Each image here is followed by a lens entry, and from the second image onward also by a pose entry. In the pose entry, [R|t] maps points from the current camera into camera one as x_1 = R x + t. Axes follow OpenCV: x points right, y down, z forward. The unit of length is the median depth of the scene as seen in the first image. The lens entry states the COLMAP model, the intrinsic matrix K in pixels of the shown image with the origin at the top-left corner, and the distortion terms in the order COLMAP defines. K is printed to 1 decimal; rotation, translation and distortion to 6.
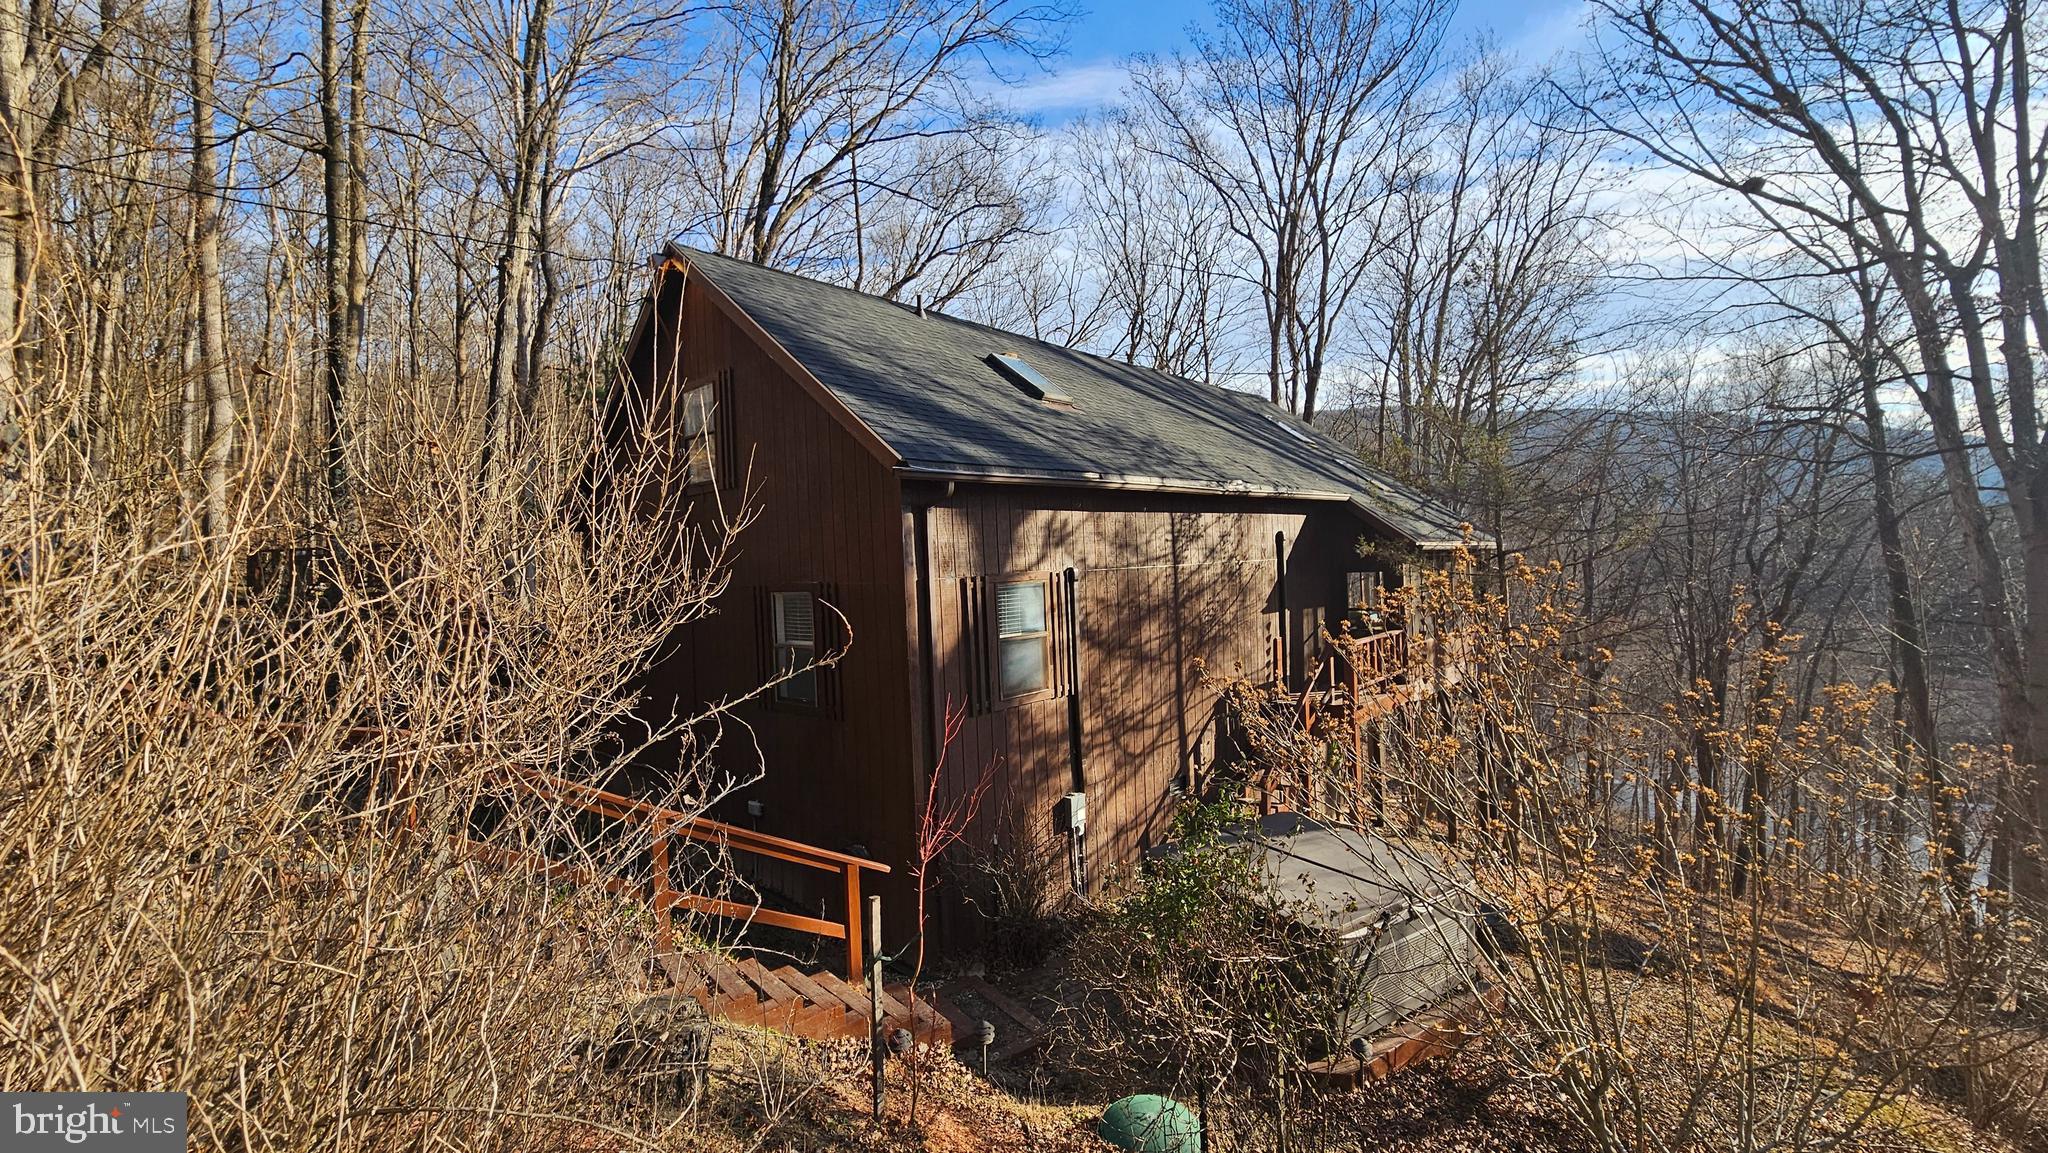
lens RADIAL K [[850.0, 0, 1022.0], [0, 850.0, 565.9], [0, 0, 1]] dist [0.001712, -0.000323]
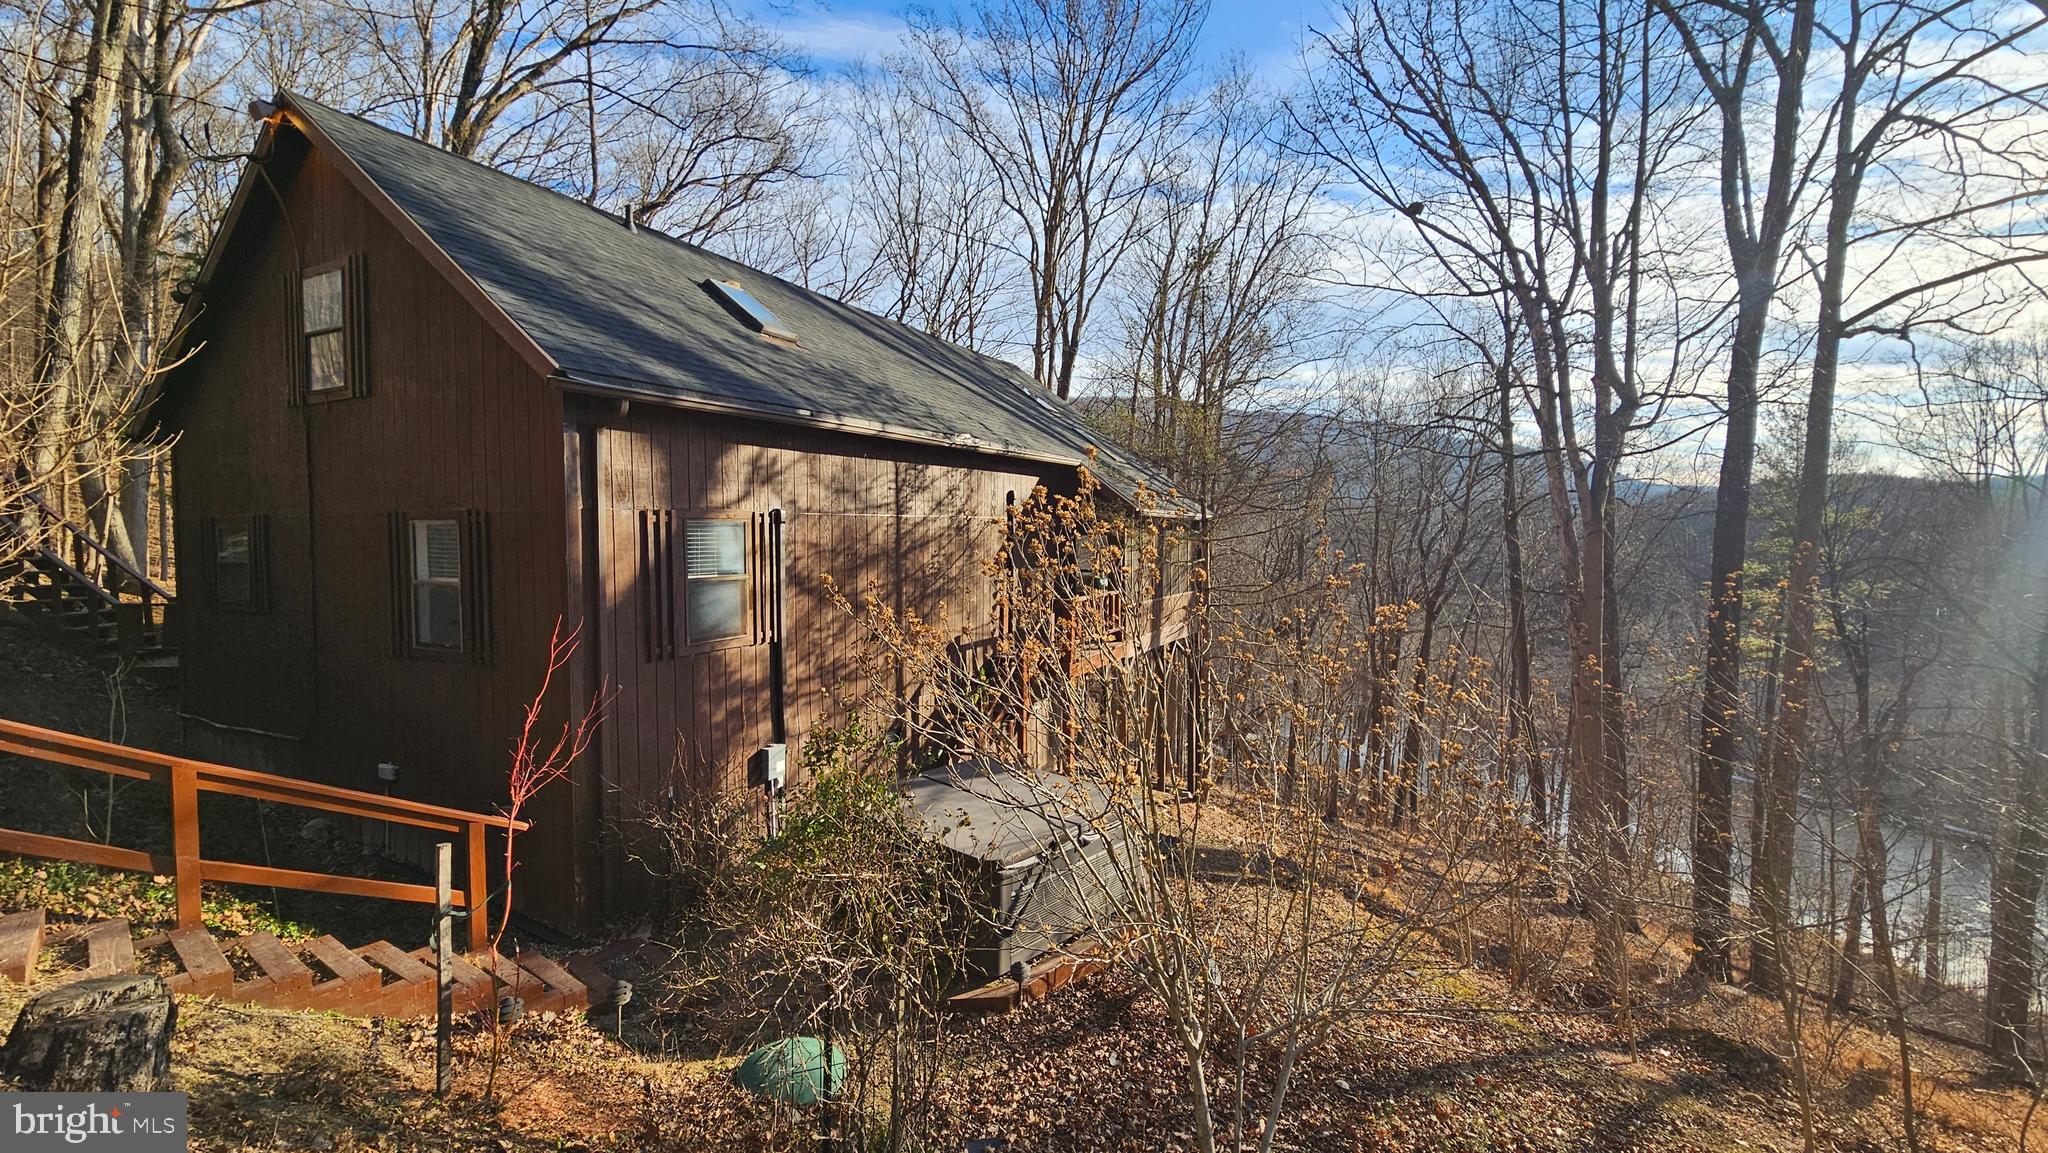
lens RADIAL K [[850.0, 0, 1022.0], [0, 850.0, 565.9], [0, 0, 1]] dist [0.001712, -0.000323]
pose [[0.965268, 0.027941, 0.259762, 0.068082], [-0.036646, 0.998915, 0.028729, 0.025711], [-0.258678, -0.037251, 0.965245, 0.010435]]
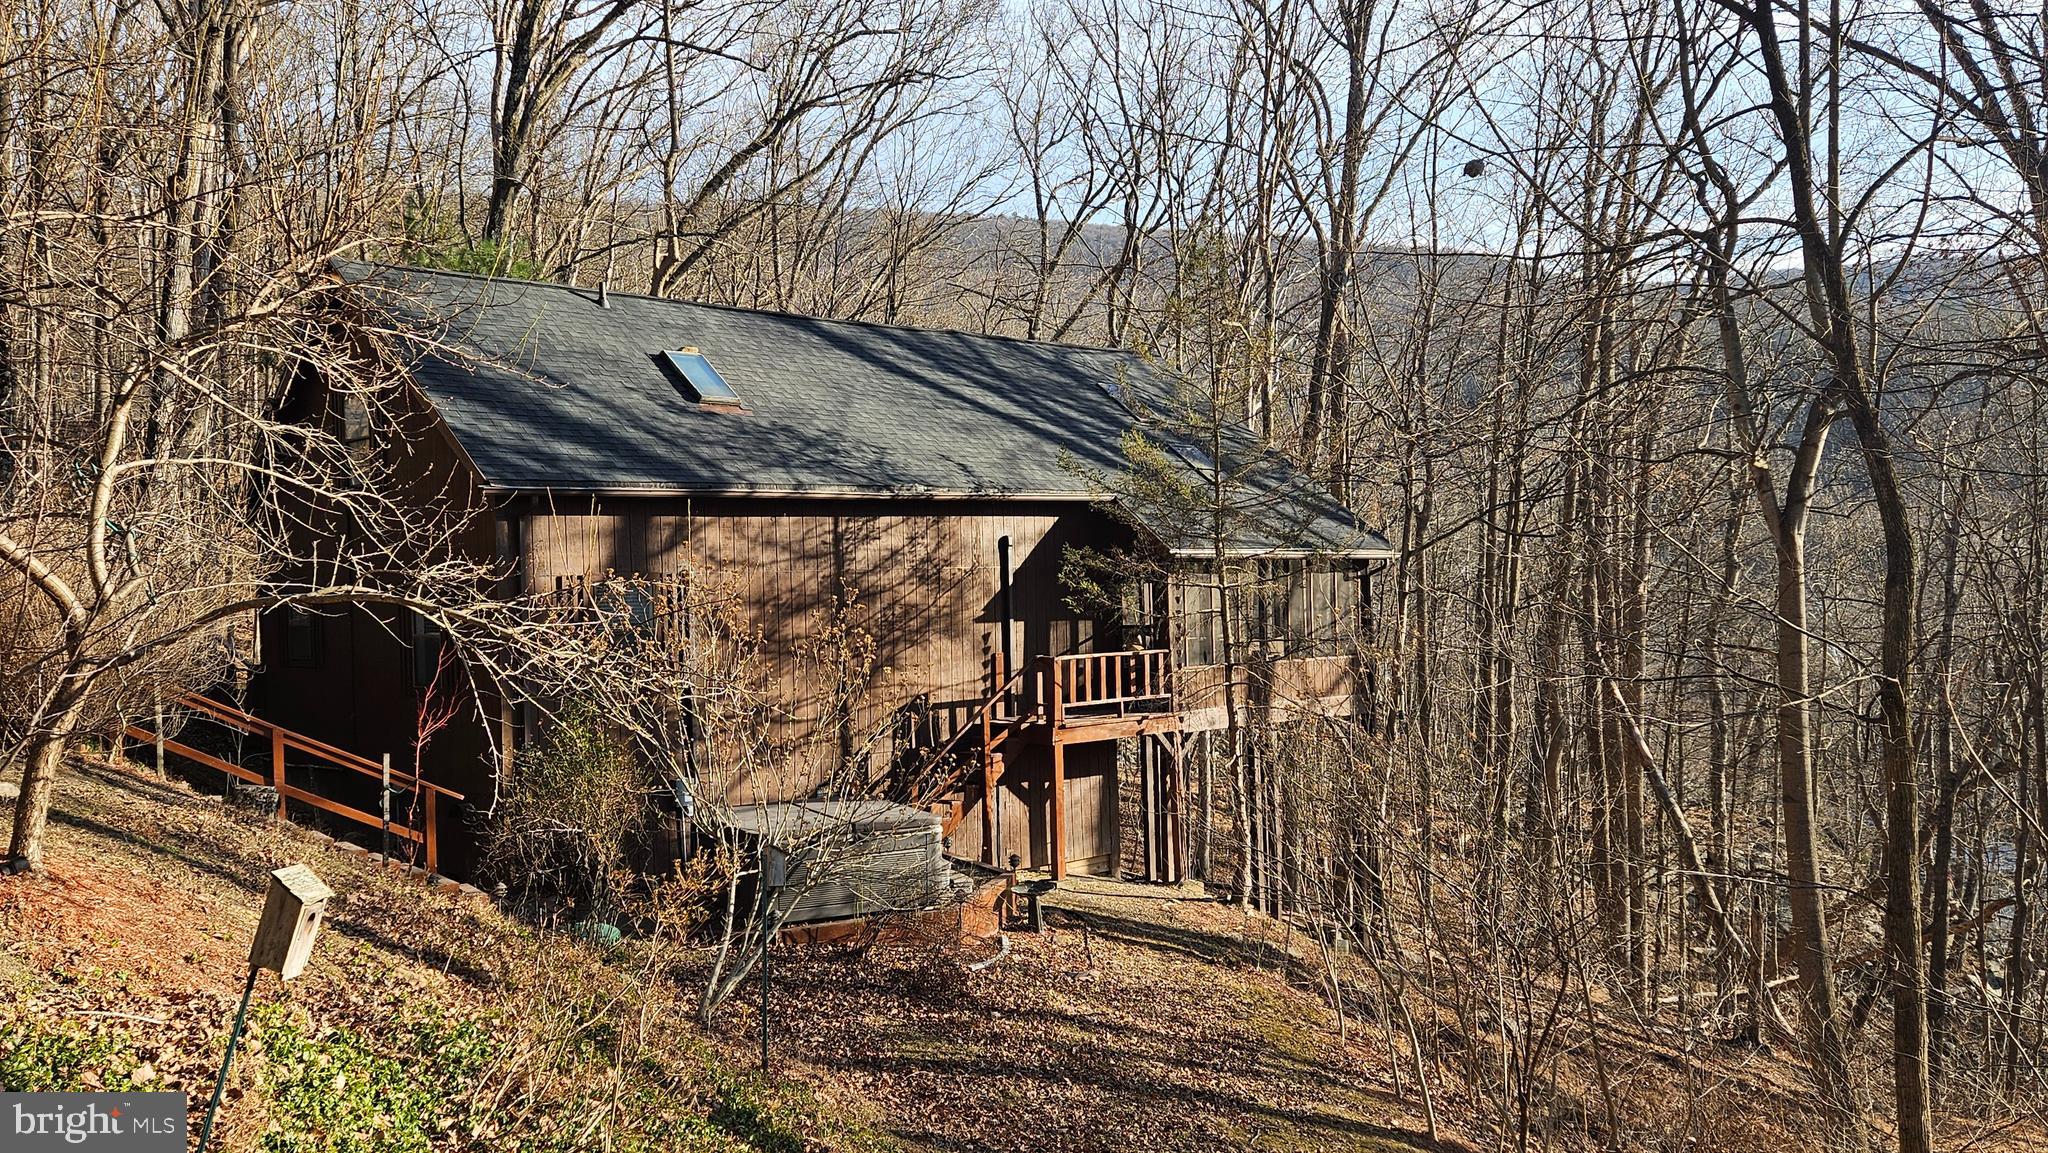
lens RADIAL K [[1643.6, 0, 1024.0], [0, 1643.6, 576.5], [0, 0, 1]] dist [0.119459, -0.096935]
pose [[0.997385, 0.009518, -0.071642, 0.563773], [-0.010177, 0.999909, -0.008840, 0.025784], [0.071551, 0.009546, 0.997391, -0.935551]]
